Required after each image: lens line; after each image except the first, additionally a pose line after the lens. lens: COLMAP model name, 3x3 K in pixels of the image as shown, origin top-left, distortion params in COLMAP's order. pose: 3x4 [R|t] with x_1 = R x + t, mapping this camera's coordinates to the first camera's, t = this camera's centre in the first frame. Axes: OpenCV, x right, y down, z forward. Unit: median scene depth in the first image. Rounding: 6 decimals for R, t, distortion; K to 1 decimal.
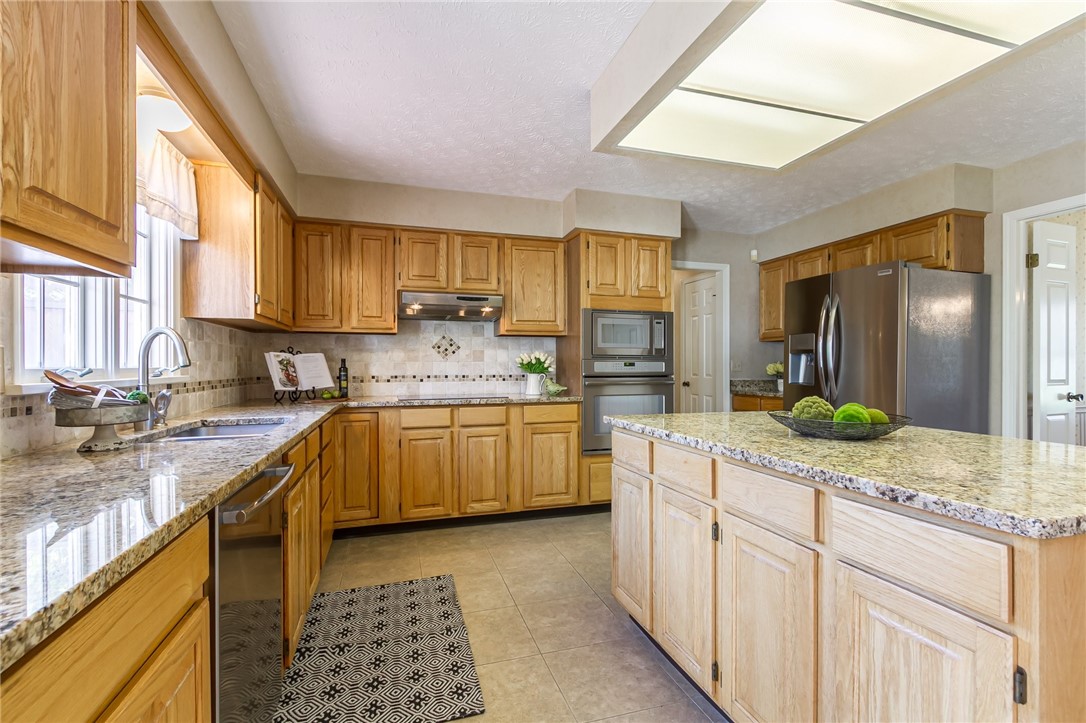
lens RADIAL K [[494.9, 0, 544.0], [0, 494.9, 365.1], [0, 0, 1]] dist [0.001456, -0.000583]
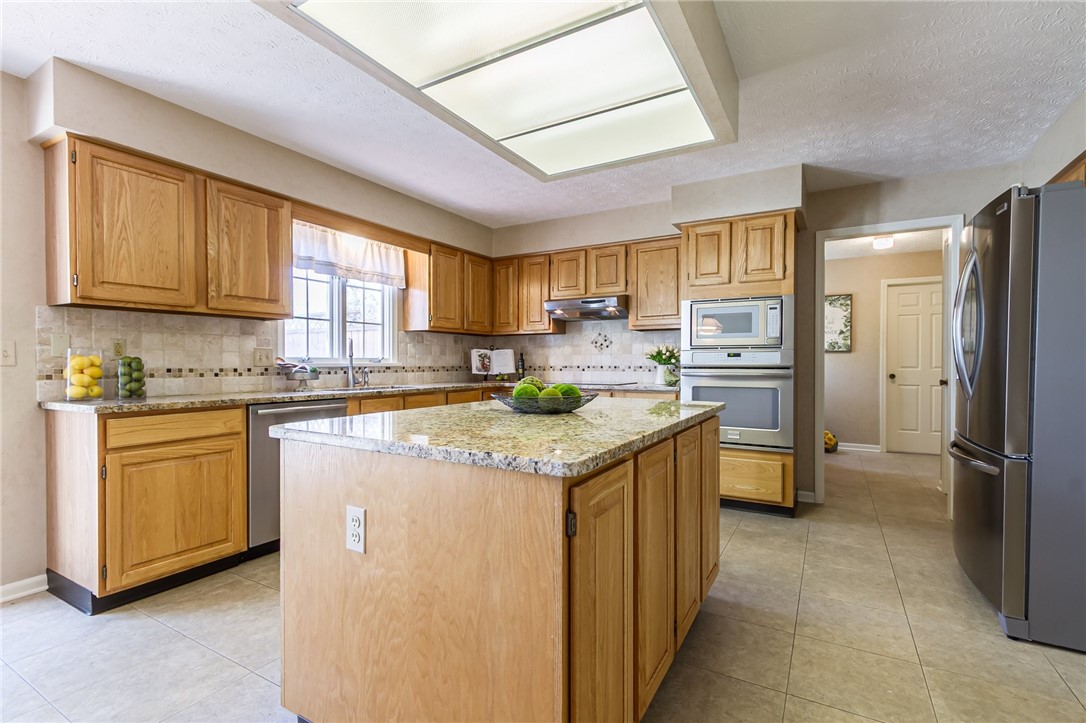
lens RADIAL K [[490.8, 0, 543.5], [0, 490.8, 362.0], [0, 0, 1]] dist [0.005346, -0.000142]
pose [[0.680092, -0.000274, -0.733127, 0.626477], [0.000064, 1.000000, -0.000314, 0.012330], [0.733127, 0.000167, 0.680092, 0.096485]]
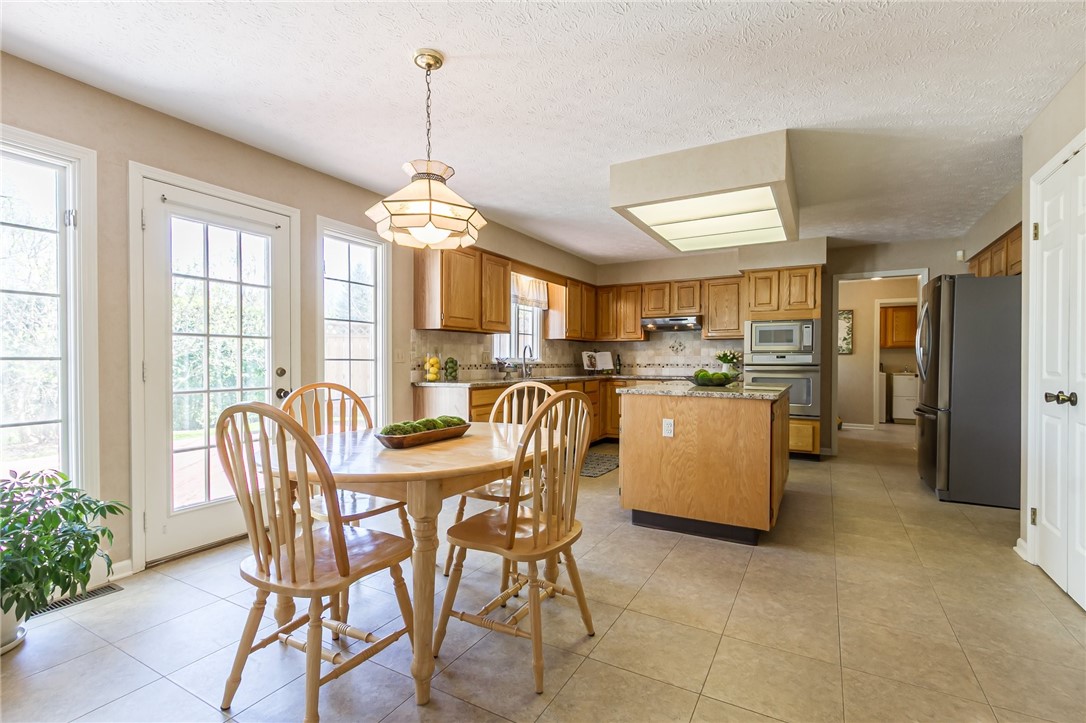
lens RADIAL K [[486.3, 0, 543.0], [0, 486.3, 361.5], [0, 0, 1]] dist [0.001433, -0.000025]
pose [[0.684259, 0.003011, -0.729233, 0.754191], [-0.002954, 0.999995, 0.001357, 0.012209], [0.729233, 0.001225, 0.684264, -0.504677]]
